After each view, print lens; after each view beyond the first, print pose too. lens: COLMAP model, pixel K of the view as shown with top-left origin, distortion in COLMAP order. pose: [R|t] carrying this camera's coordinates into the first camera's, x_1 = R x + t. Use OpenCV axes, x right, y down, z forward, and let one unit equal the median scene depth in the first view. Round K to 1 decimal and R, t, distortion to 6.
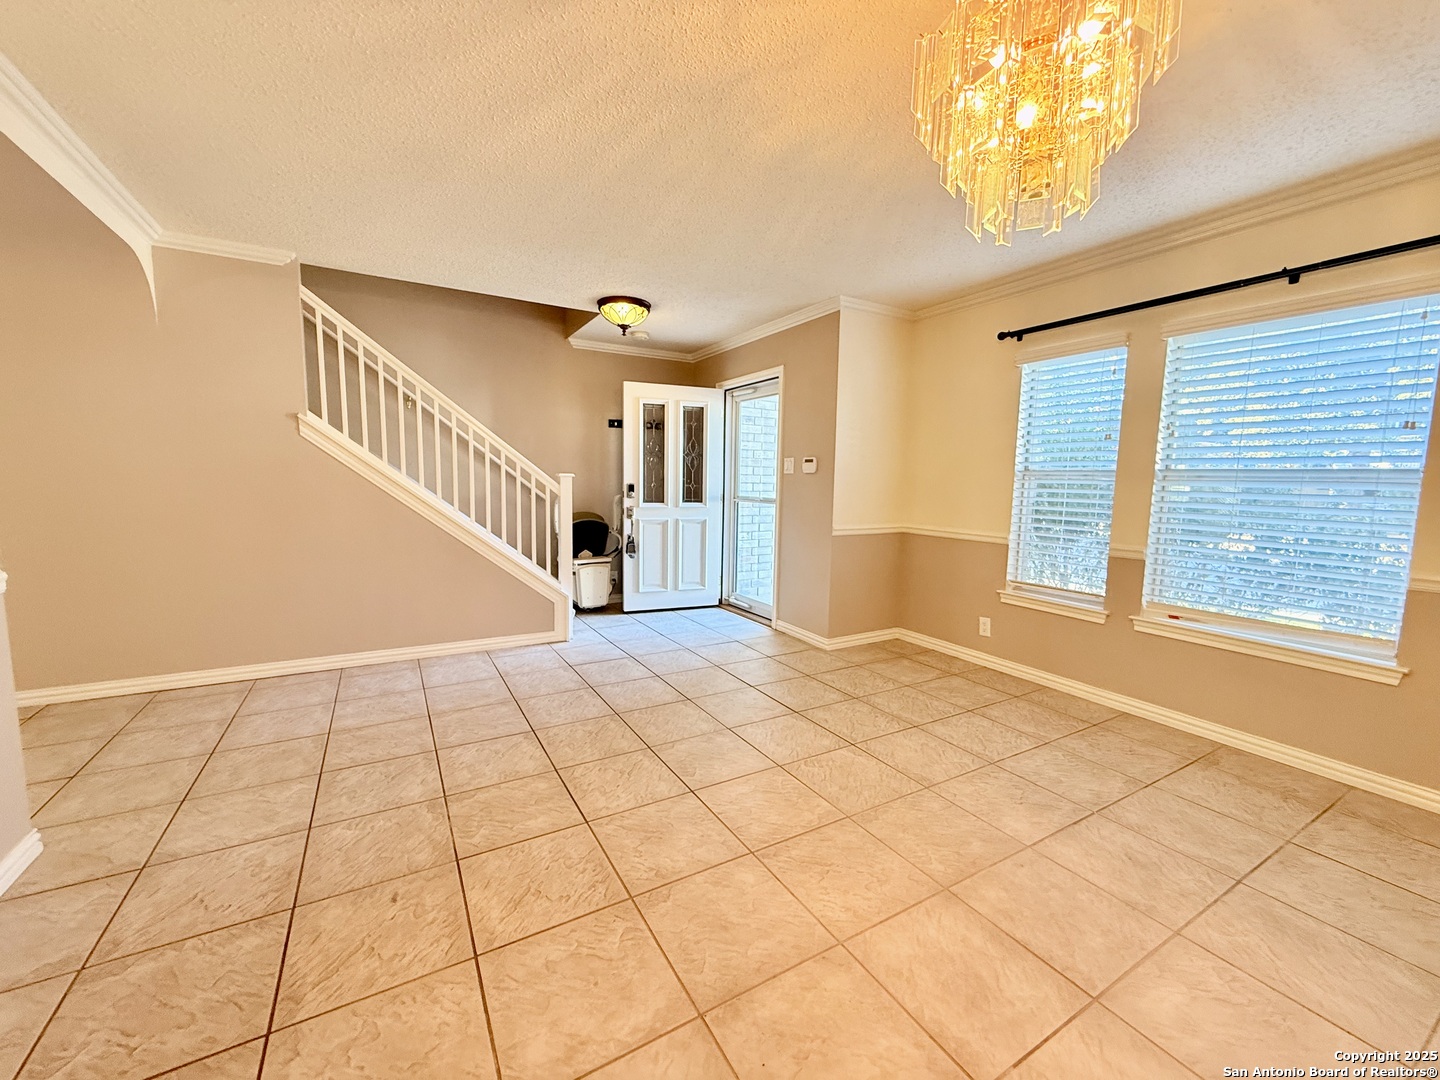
lens RADIAL K [[575.6, 0, 721.0], [0, 575.6, 538.8], [0, 0, 1]] dist [0.001410, 0.000359]
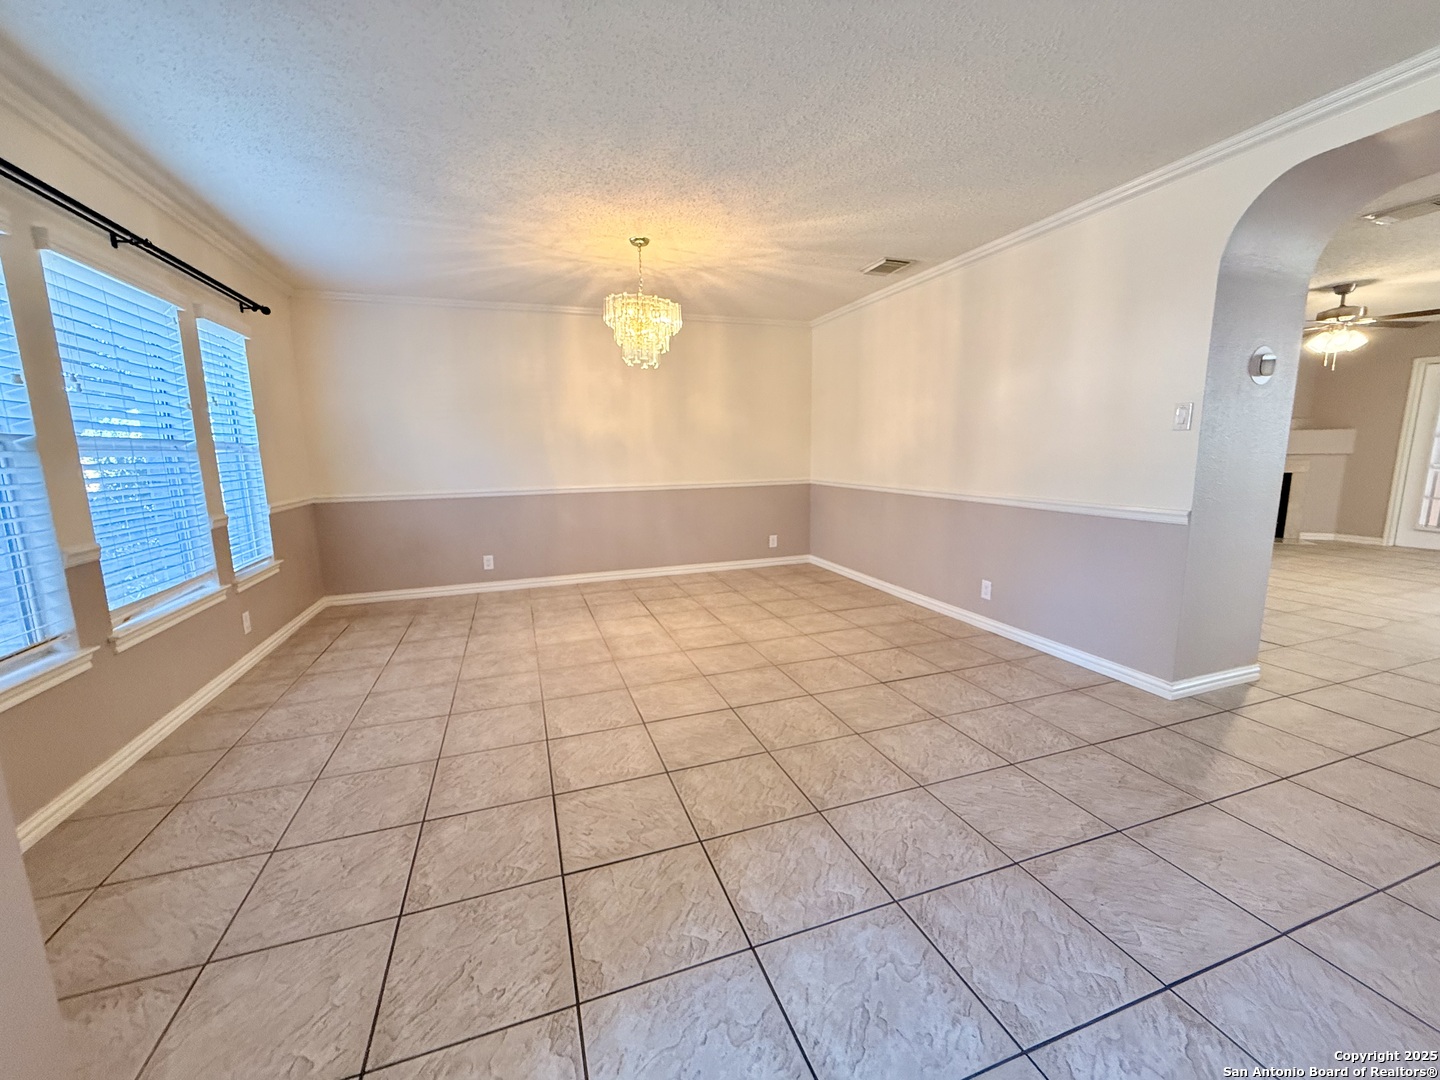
lens RADIAL K [[575.6, 0, 720.0], [0, 575.6, 542.7], [0, 0, 1]] dist [0.001410, 0.000359]
pose [[-0.981557, -0.033461, 0.188219, -0.216463], [0.017828, 0.964249, 0.264397, -0.196183], [-0.190337, 0.262876, -0.945869, 1.838347]]
